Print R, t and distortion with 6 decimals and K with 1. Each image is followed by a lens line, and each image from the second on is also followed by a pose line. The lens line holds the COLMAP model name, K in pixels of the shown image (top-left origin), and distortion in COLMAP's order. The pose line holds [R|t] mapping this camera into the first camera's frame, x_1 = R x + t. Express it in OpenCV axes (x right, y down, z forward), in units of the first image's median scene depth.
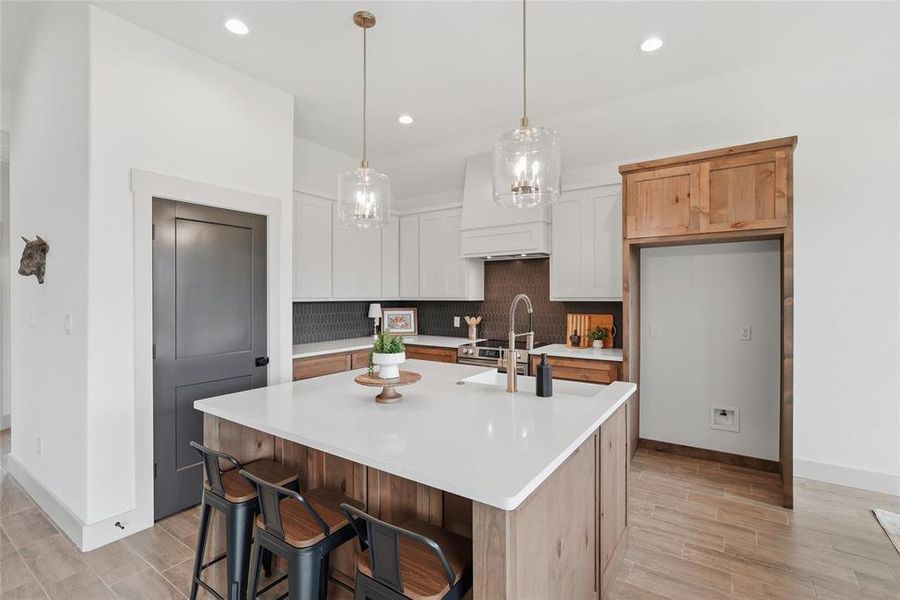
lens RADIAL K [[407.9, 0, 469.5], [0, 407.9, 296.1], [0, 0, 1]] dist [0.000534, 0.000372]
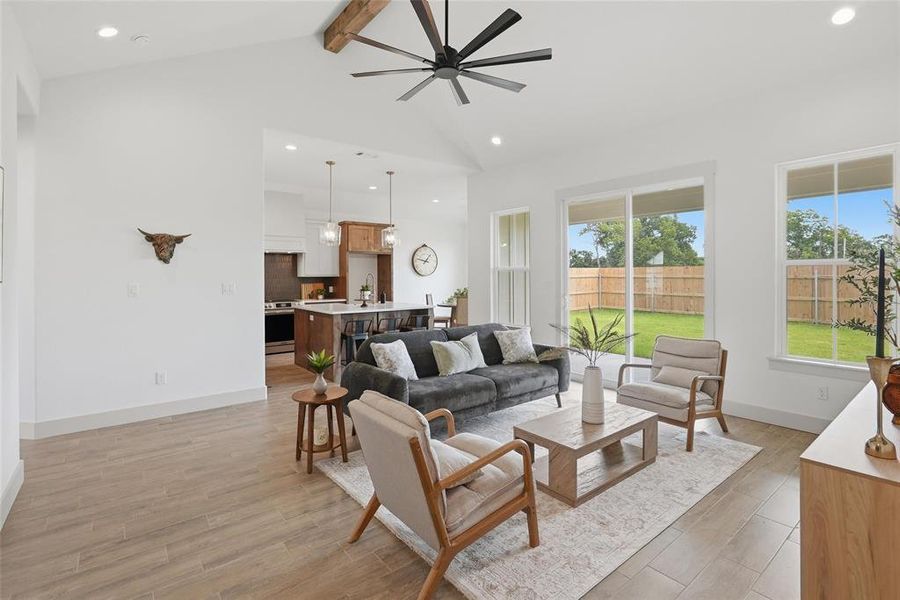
lens RADIAL K [[421.9, 0, 452.5], [0, 421.9, 288.5], [0, 0, 1]] dist [-0.002754, 0.001849]
pose [[0.319844, -0.028408, 0.947044, -1.569196], [0.003717, 0.999580, 0.028728, 0.013191], [-0.947463, -0.005669, 0.319815, -0.355274]]
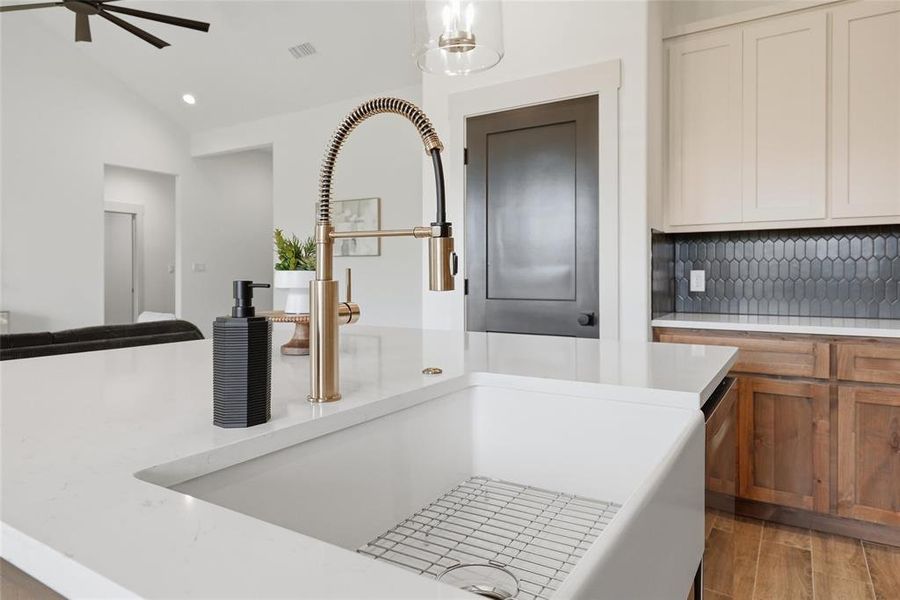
lens RADIAL K [[555.1, 0, 450.2], [0, 555.1, 281.6], [0, 0, 1]] dist [0.002887, 0.002350]
pose [[0.011010, 0.004273, -0.999930, 0.302864], [-0.000565, 0.999991, 0.004267, 0.077381], [0.999939, 0.000518, 0.011013, 0.605168]]
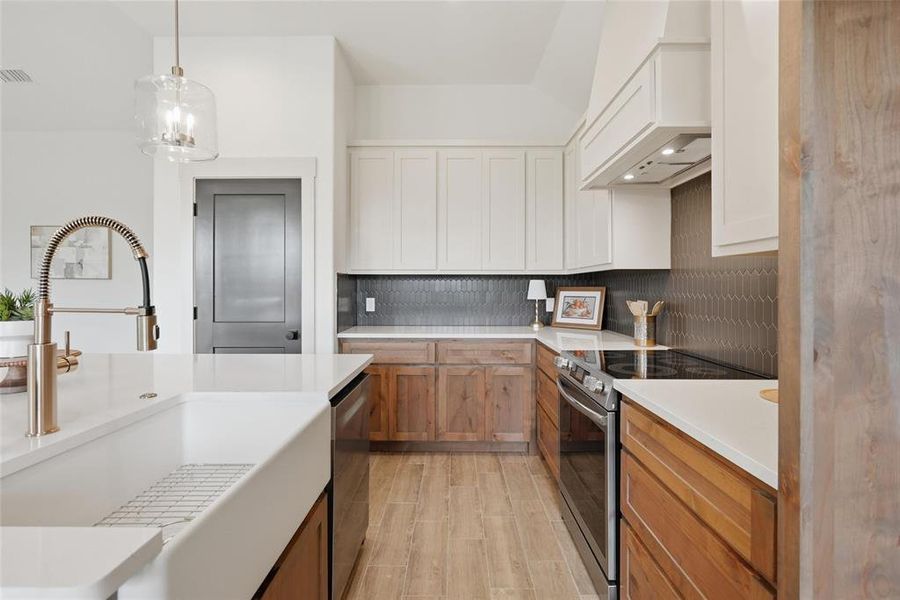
lens RADIAL K [[421.9, 0, 452.5], [0, 421.9, 288.5], [0, 0, 1]] dist [-0.002754, 0.001849]
pose [[0.531837, 0.000068, -0.846847, 0.400893], [-0.001503, 0.999998, -0.000864, 0.043613], [0.846845, 0.001732, 0.531837, 0.625643]]
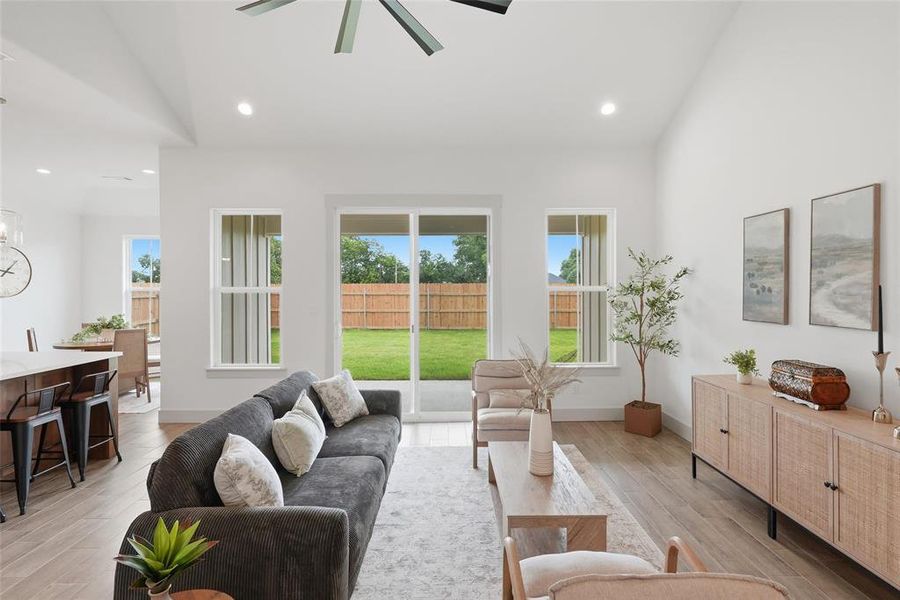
lens RADIAL K [[421.9, 0, 452.5], [0, 421.9, 288.5], [0, 0, 1]] dist [-0.002754, 0.001849]
pose [[-0.546783, 0.003852, 0.837266, -1.249011], [0.002987, 0.999992, -0.002650, -0.012177], [-0.837269, 0.001052, -0.546790, 0.143714]]
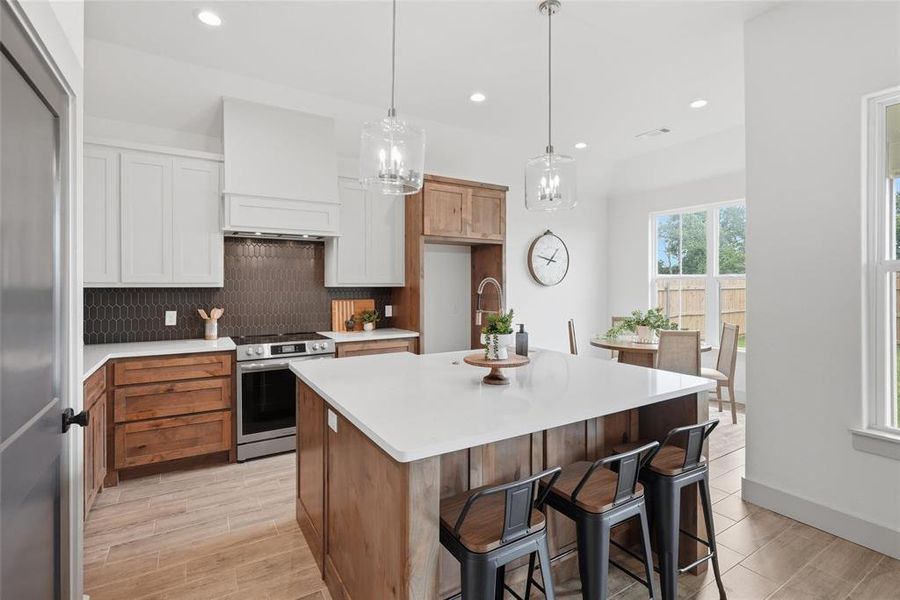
lens RADIAL K [[421.9, 0, 452.5], [0, 421.9, 288.5], [0, 0, 1]] dist [-0.002754, 0.001849]
pose [[0.432223, -0.004007, 0.901758, -0.608064], [0.001701, 0.999992, 0.003628, 0.013350], [-0.901765, -0.000035, 0.432227, 0.324560]]
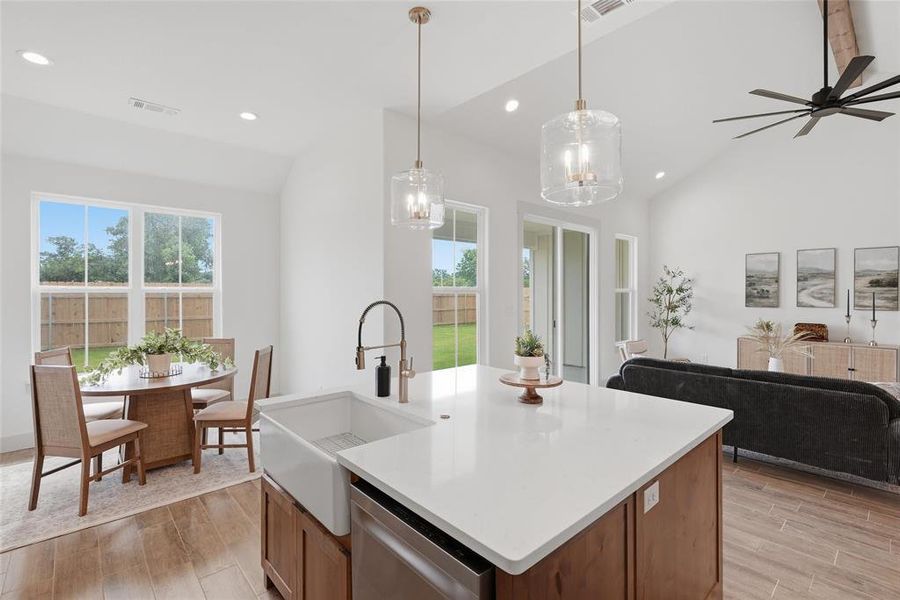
lens RADIAL K [[414.2, 0, 453.3], [0, 414.2, 291.7], [0, 0, 1]] dist [-0.003371, -0.000032]
pose [[-0.965740, 0.000687, 0.259509, -0.163746], [0.001494, 0.999995, 0.002911, -0.014138], [-0.259506, 0.003199, -0.965736, 1.057781]]
